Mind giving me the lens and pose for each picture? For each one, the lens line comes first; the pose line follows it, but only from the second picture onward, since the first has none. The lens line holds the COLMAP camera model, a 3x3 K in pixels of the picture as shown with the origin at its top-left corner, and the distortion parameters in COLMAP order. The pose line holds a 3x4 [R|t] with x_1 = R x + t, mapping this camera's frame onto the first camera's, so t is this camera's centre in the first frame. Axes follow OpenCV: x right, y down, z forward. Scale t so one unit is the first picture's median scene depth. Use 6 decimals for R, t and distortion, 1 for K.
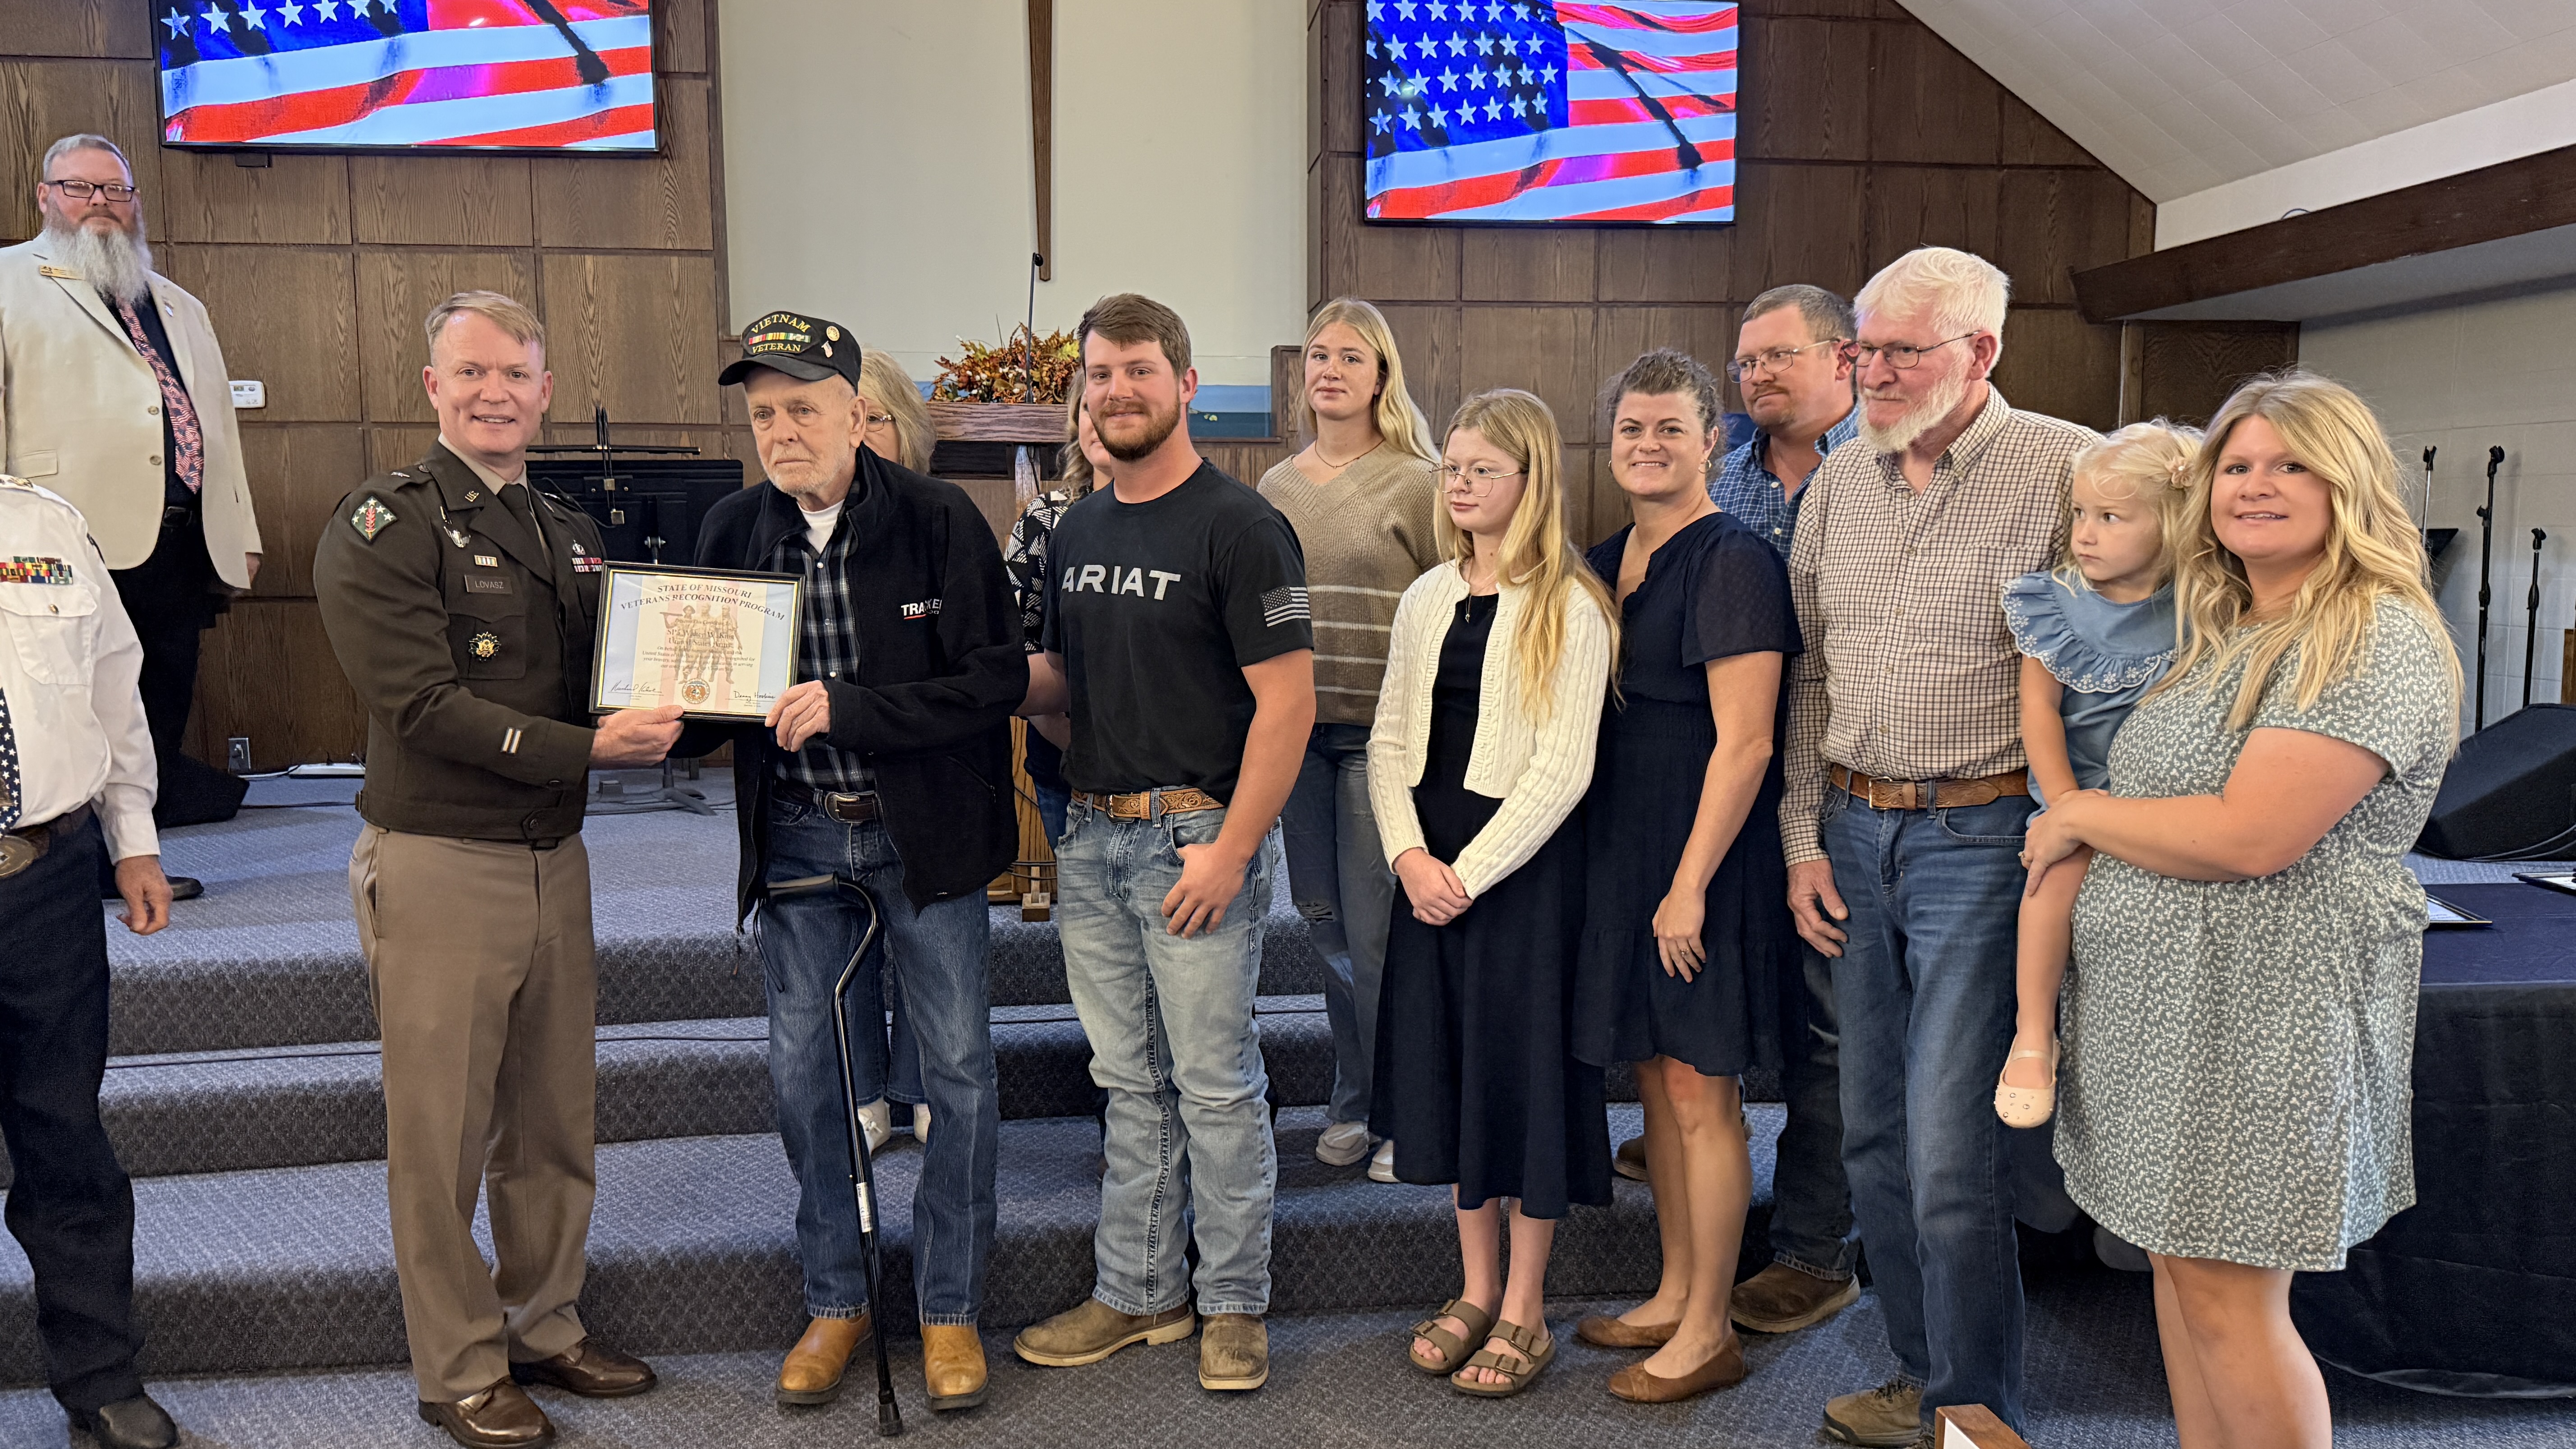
lens RADIAL K [[1851.8, 0, 1288.0], [0, 1851.8, 724.5], [0, 0, 1]] dist [0.108629, -0.169937]
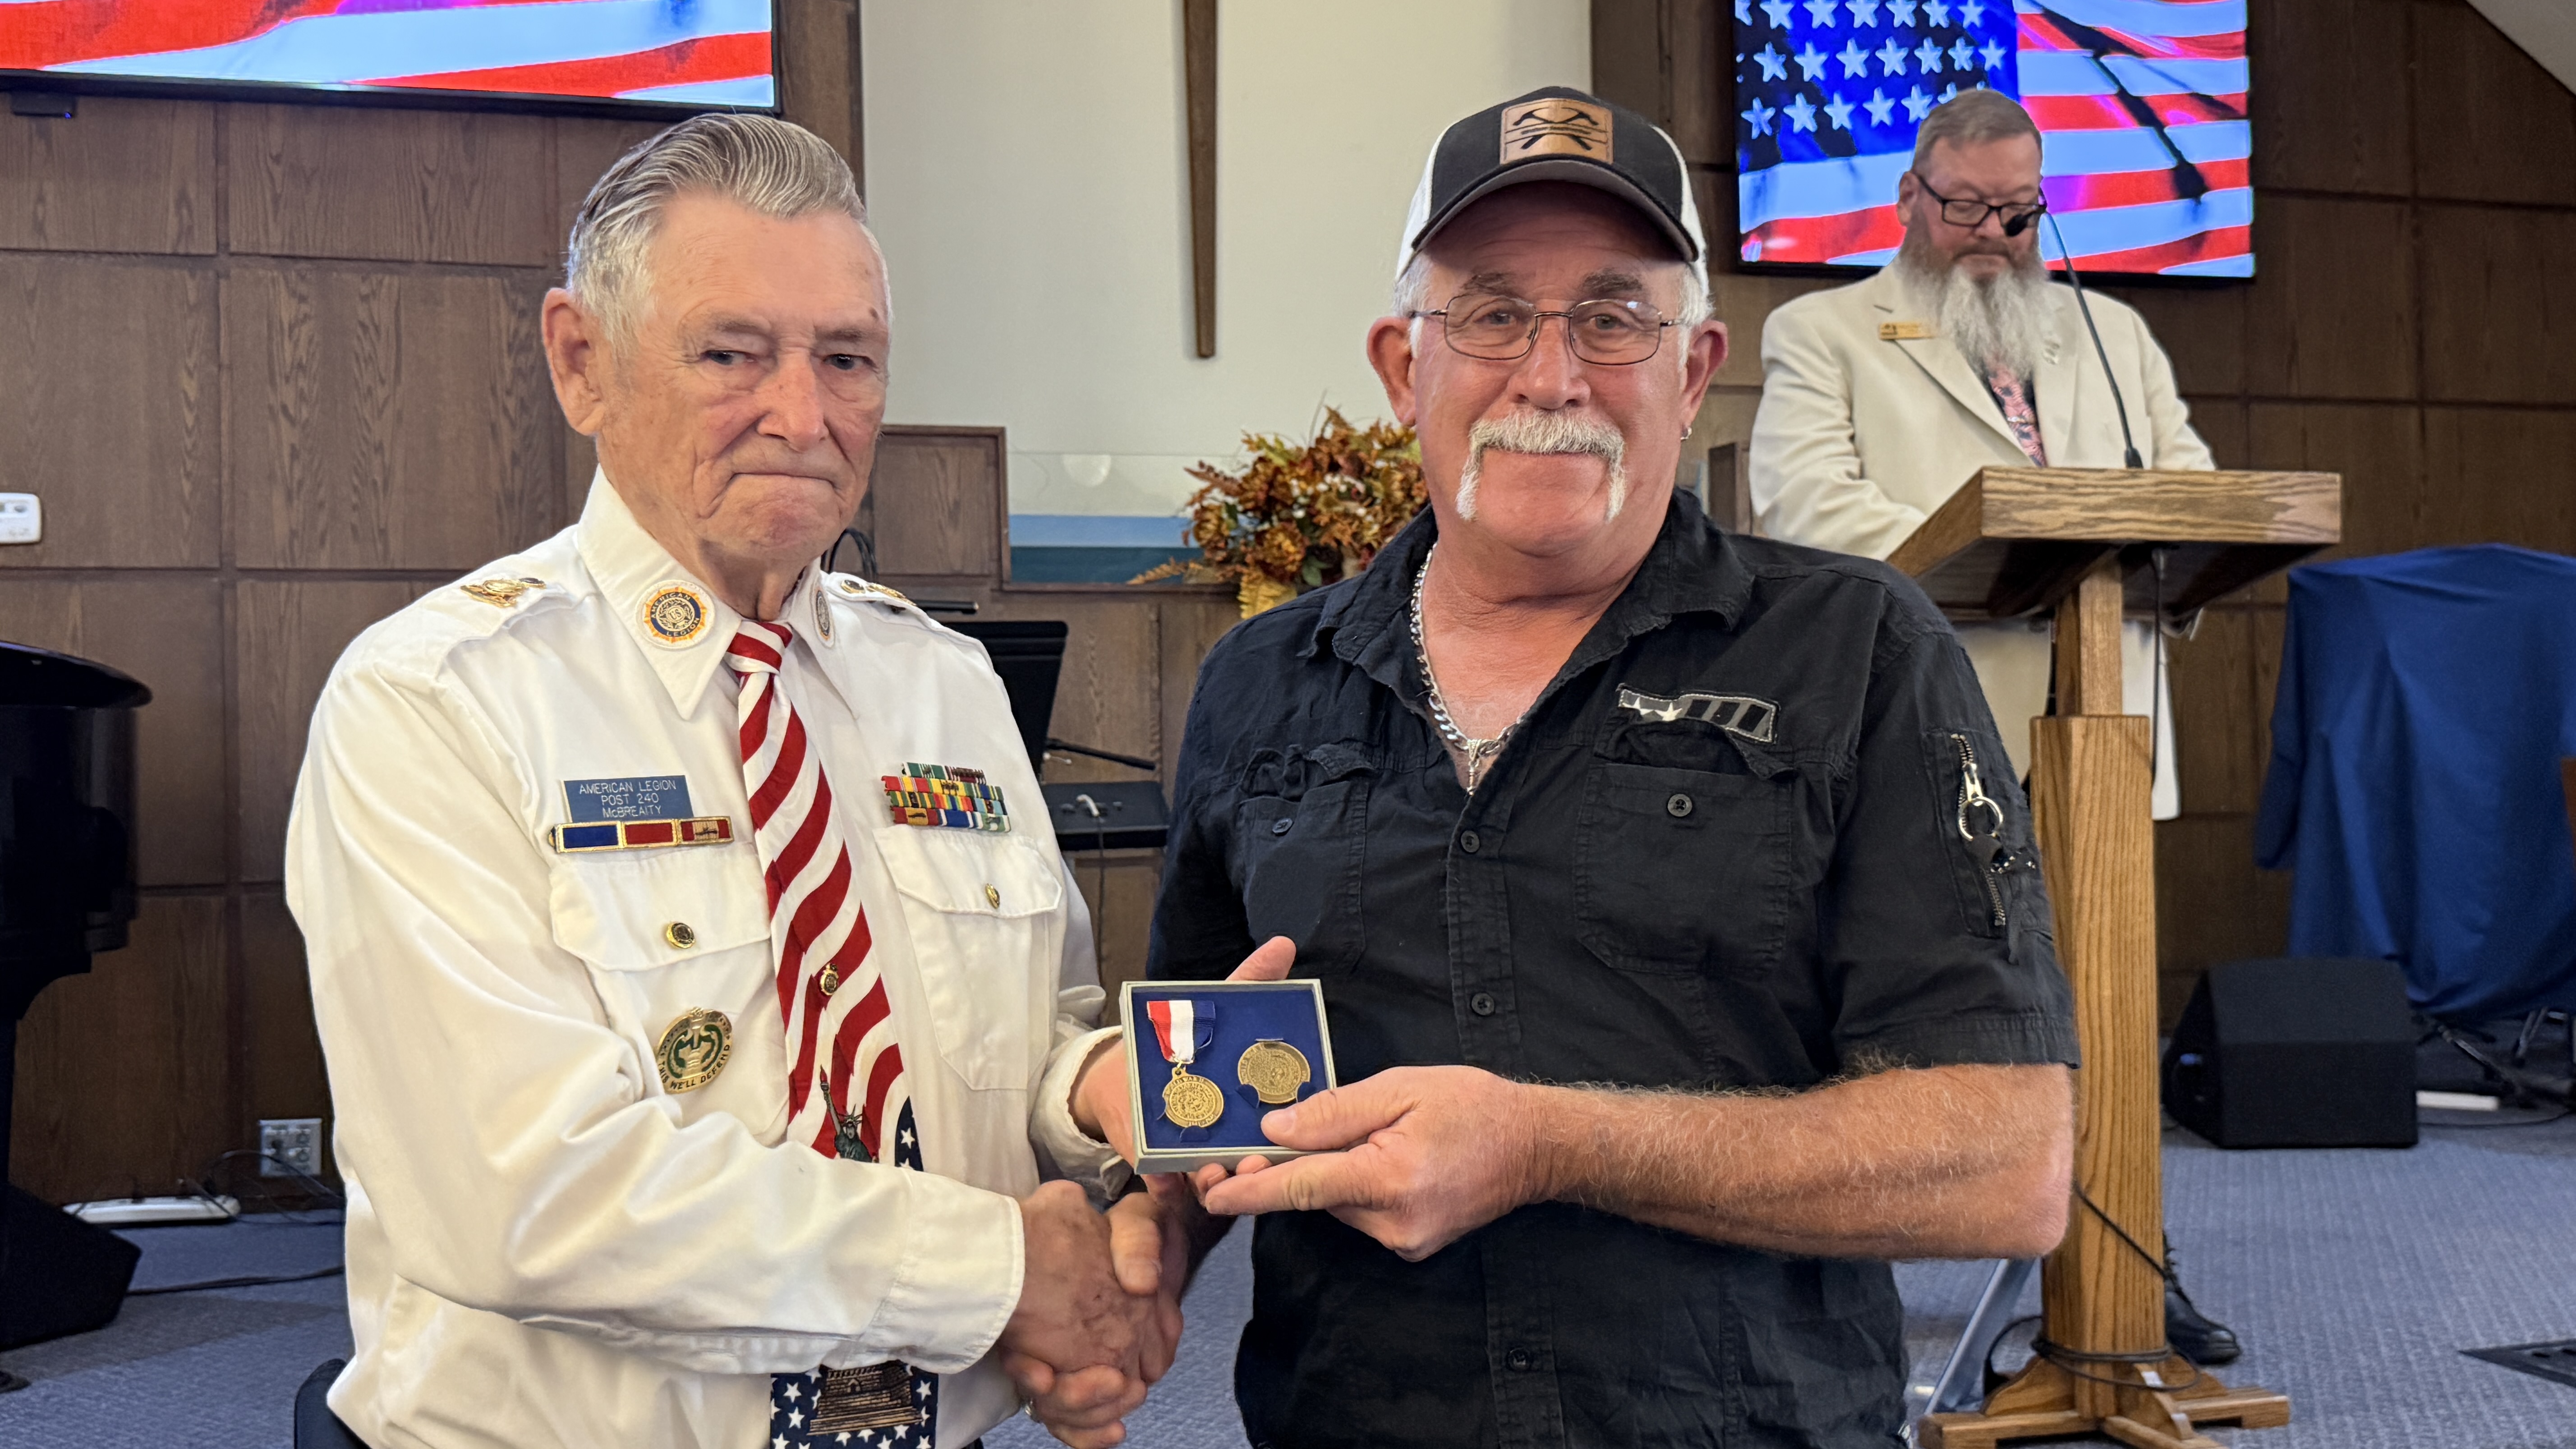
lens RADIAL K [[2548.9, 0, 1292.0], [0, 2548.9, 717.2], [0, 0, 1]] dist [0.223845, -0.542139]
pose [[0.985186, -0.012028, 0.171070, -0.264948], [0.033317, 0.991955, -0.122131, -0.011502], [-0.168224, 0.126022, 0.977660, 0.173384]]
